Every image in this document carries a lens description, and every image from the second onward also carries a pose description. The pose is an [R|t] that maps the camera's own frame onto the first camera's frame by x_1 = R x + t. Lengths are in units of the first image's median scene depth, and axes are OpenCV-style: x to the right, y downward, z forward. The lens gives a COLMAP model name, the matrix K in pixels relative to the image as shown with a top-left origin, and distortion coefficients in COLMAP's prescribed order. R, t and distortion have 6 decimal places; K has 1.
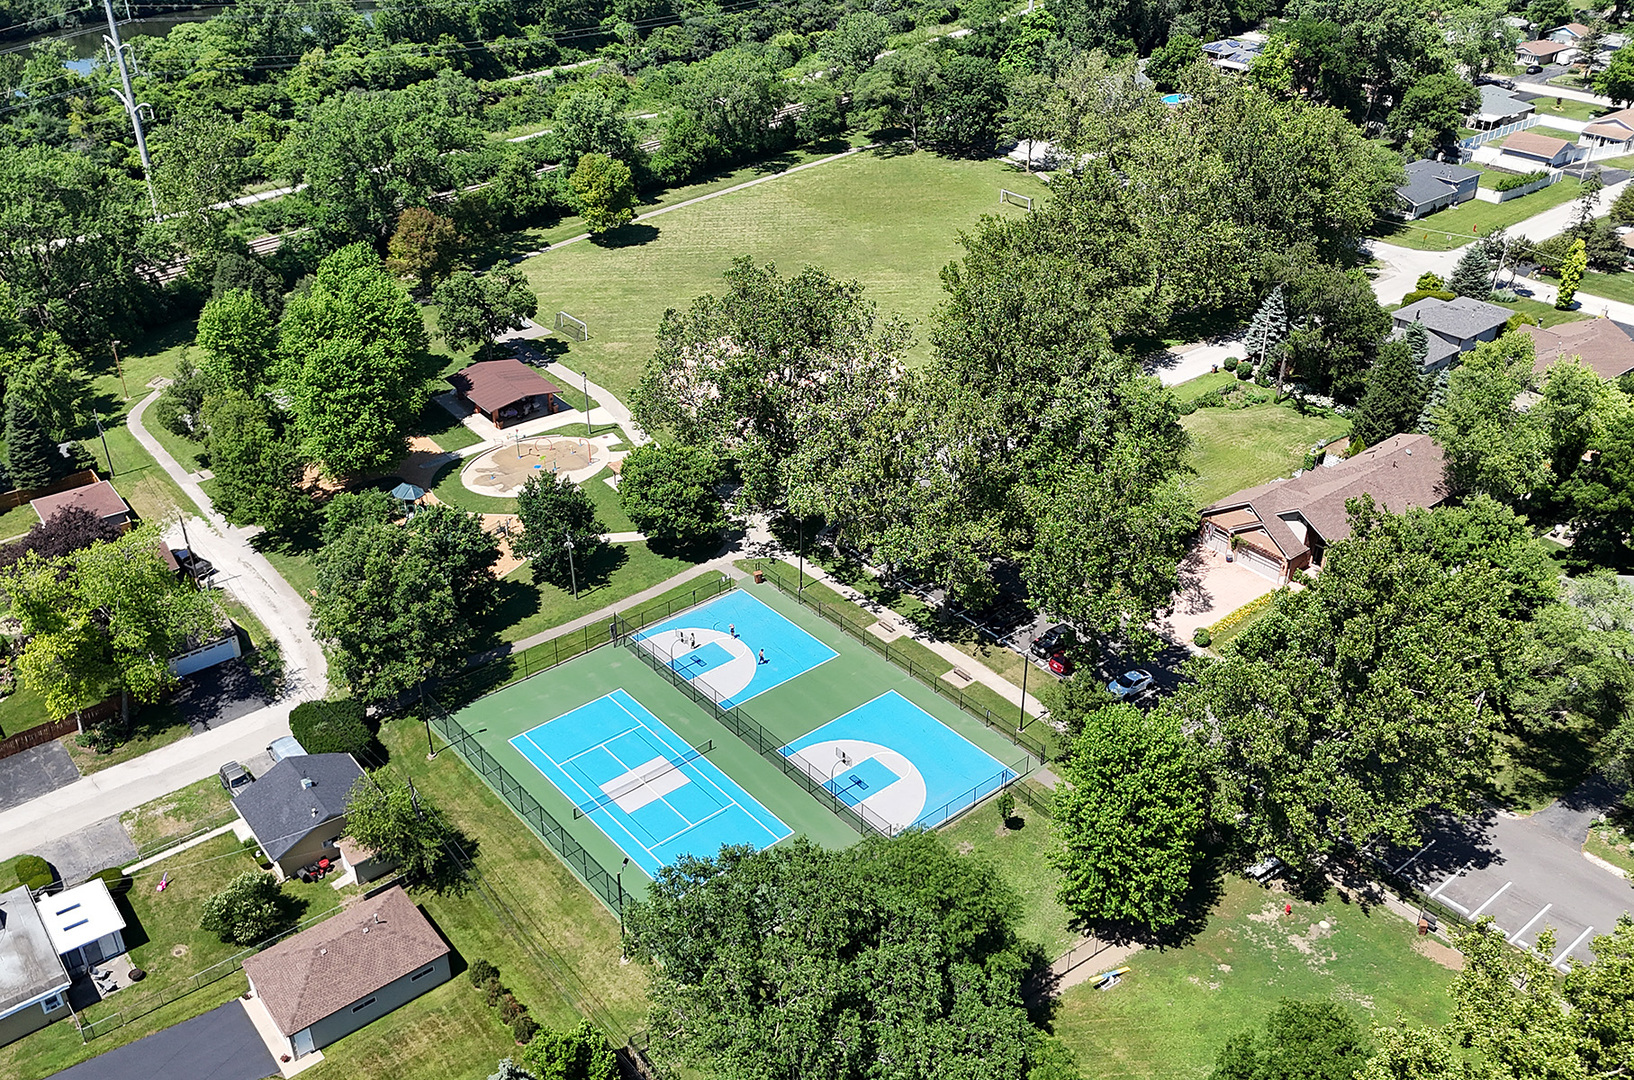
lens RADIAL K [[1405.7, 0, 817.0], [0, 1405.7, 540.0], [0, 0, 1]] dist [0.010092, -0.006384]
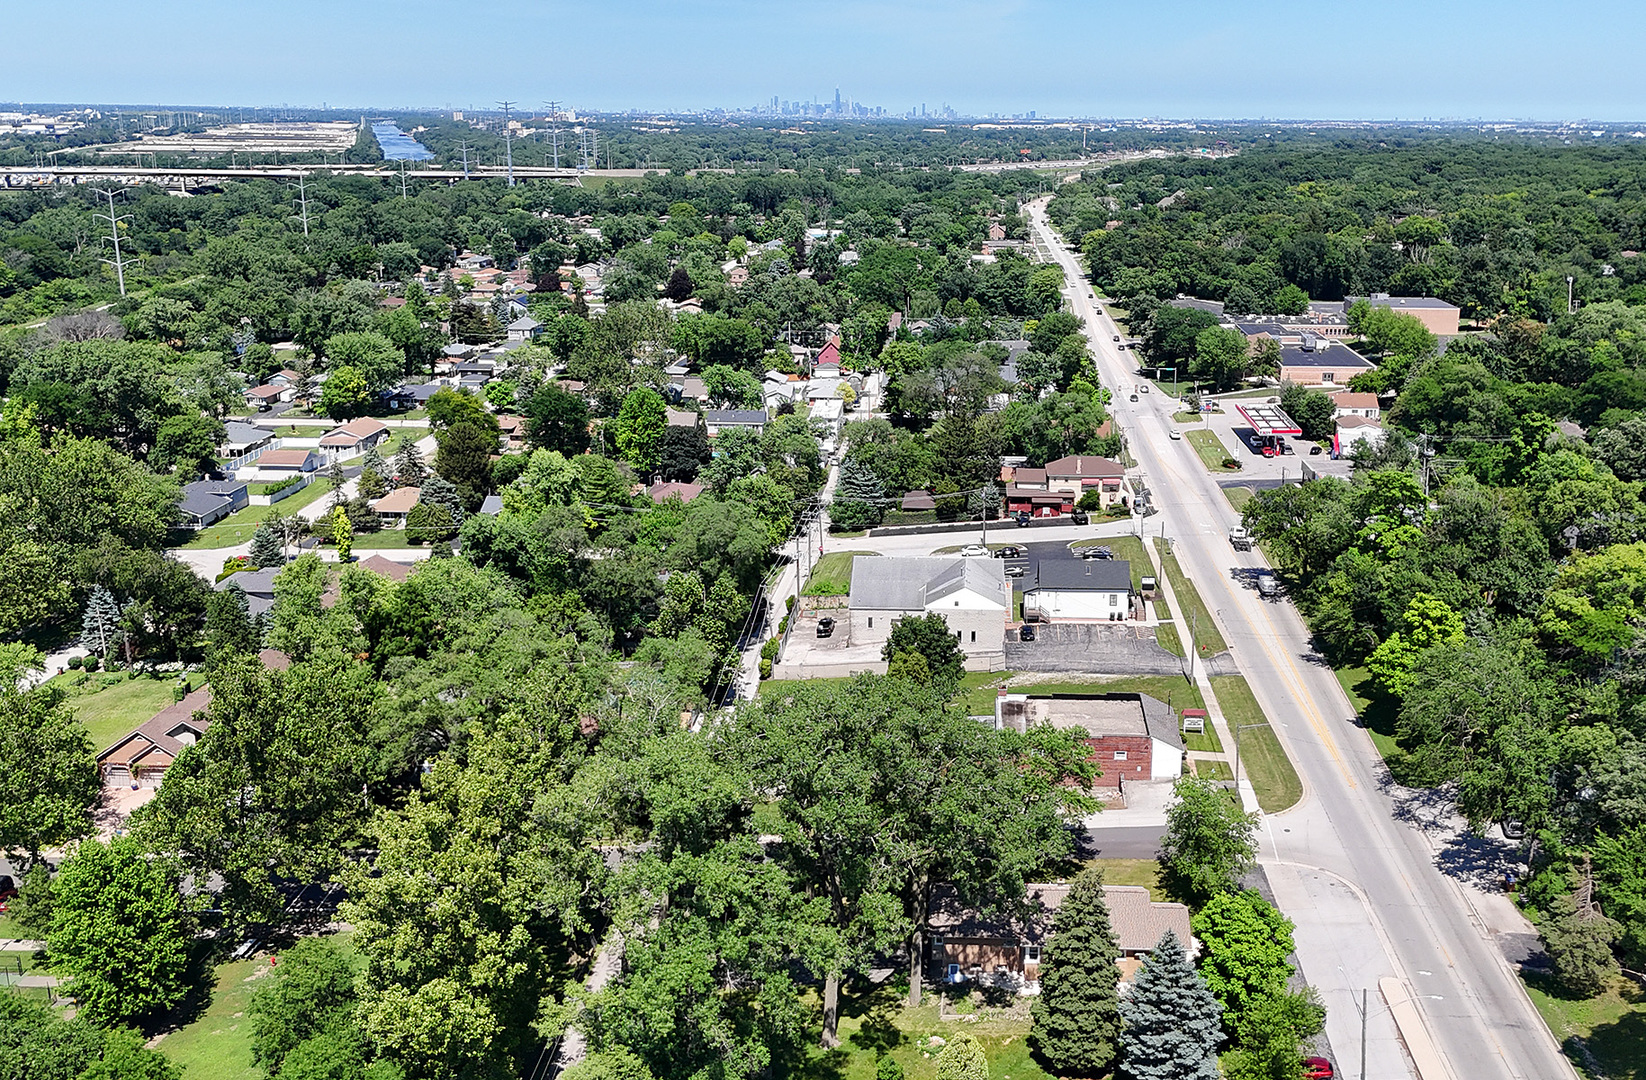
lens RADIAL K [[1431.4, 0, 823.0], [0, 1431.4, 540.0], [0, 0, 1]] dist [0.095456, 0.002686]
pose [[0.678292, -0.200920, 0.706789, -0.082605], [0.374422, 0.922152, -0.097184, 0.096387], [-0.632240, 0.330556, 0.700717, -0.165131]]
